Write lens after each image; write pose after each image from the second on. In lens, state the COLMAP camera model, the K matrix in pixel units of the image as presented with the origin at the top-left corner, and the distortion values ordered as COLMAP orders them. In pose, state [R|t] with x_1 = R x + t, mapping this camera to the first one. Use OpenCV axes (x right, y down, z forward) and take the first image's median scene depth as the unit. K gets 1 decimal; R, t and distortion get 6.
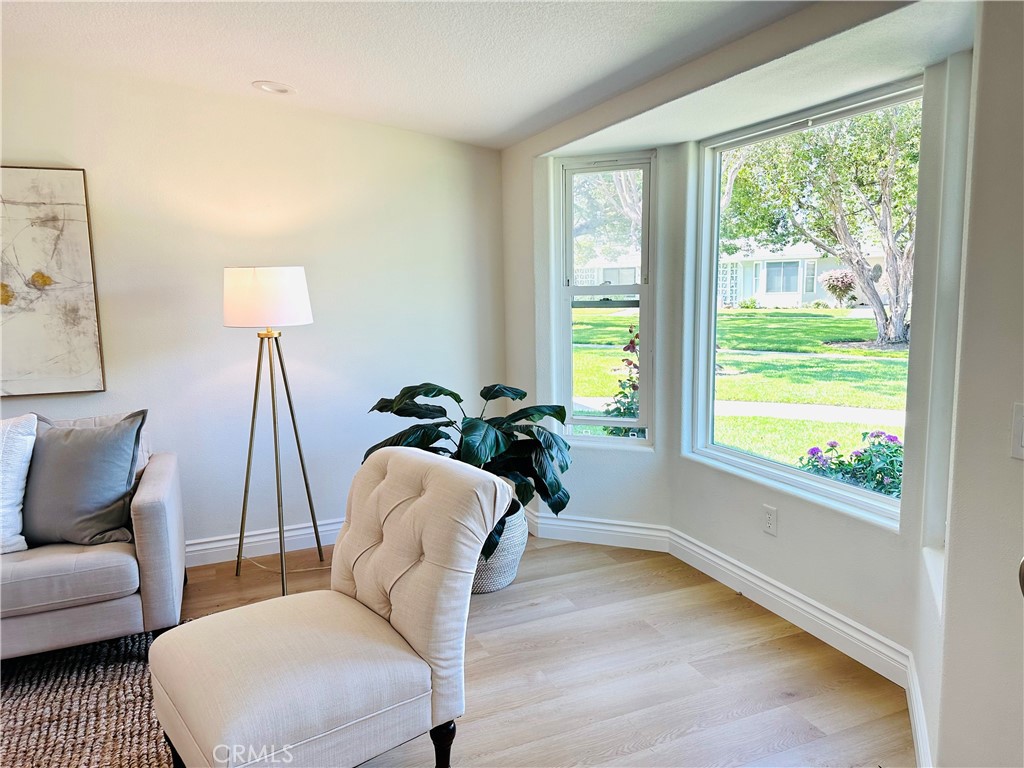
lens RADIAL K [[702.5, 0, 513.3], [0, 702.5, 392.2], [0, 0, 1]] dist [0.035965, -0.021431]
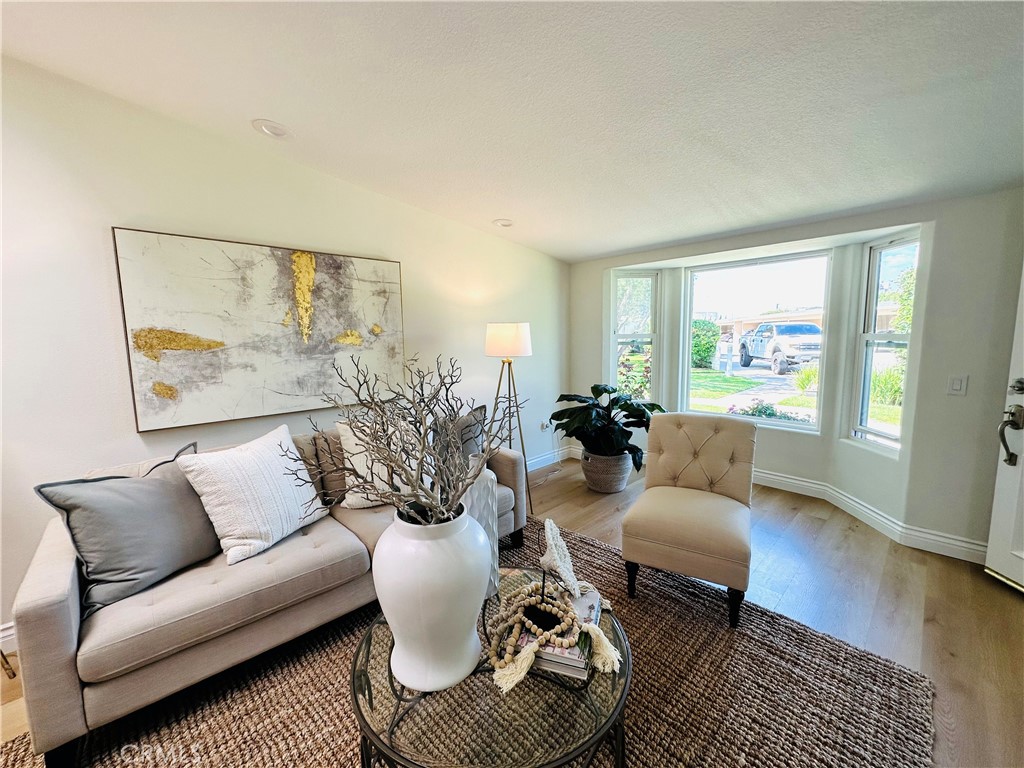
lens RADIAL K [[407.4, 0, 519.1], [0, 407.4, 384.9], [0, 0, 1]] dist [-0.003316, 0.000034]
pose [[0.933254, -0.045140, 0.356370, -0.686095], [0.060983, 0.997582, -0.033343, 0.013498], [-0.354004, 0.052850, 0.933750, 0.050757]]
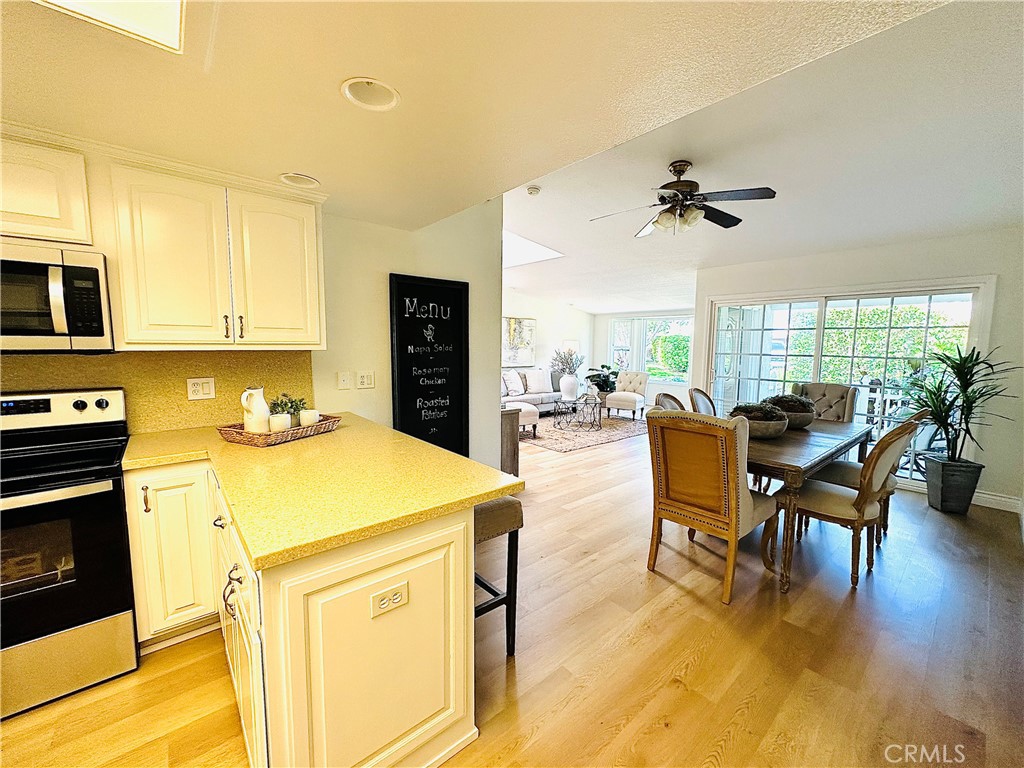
lens RADIAL K [[407.4, 0, 516.1], [0, 407.4, 383.0], [0, 0, 1]] dist [-0.003316, 0.000034]
pose [[0.953961, -0.006249, 0.299866, -1.529989], [0.023389, 0.998288, -0.053602, 0.250452], [-0.299018, 0.058148, 0.952474, -1.506003]]
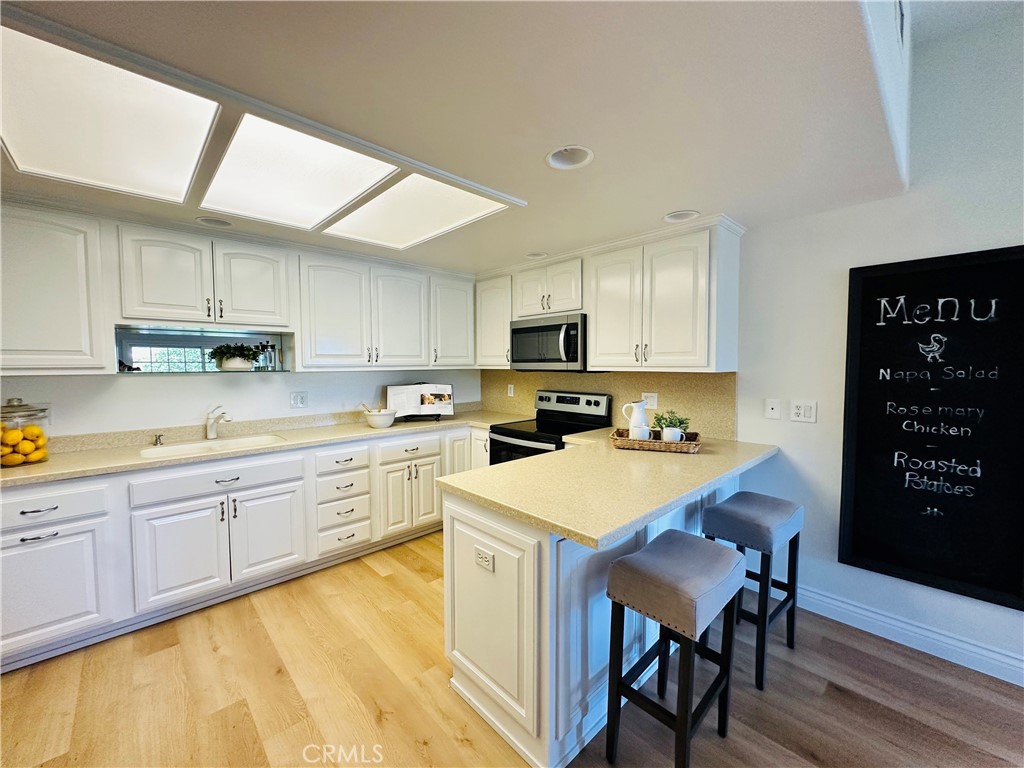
lens RADIAL K [[407.4, 0, 509.7], [0, 407.4, 383.5], [0, 0, 1]] dist [-0.003316, 0.000034]
pose [[0.341027, 0.059136, -0.938192, -1.081013], [-0.146628, 0.989150, 0.009049, 0.208167], [0.928548, 0.134479, 0.345998, -1.281011]]
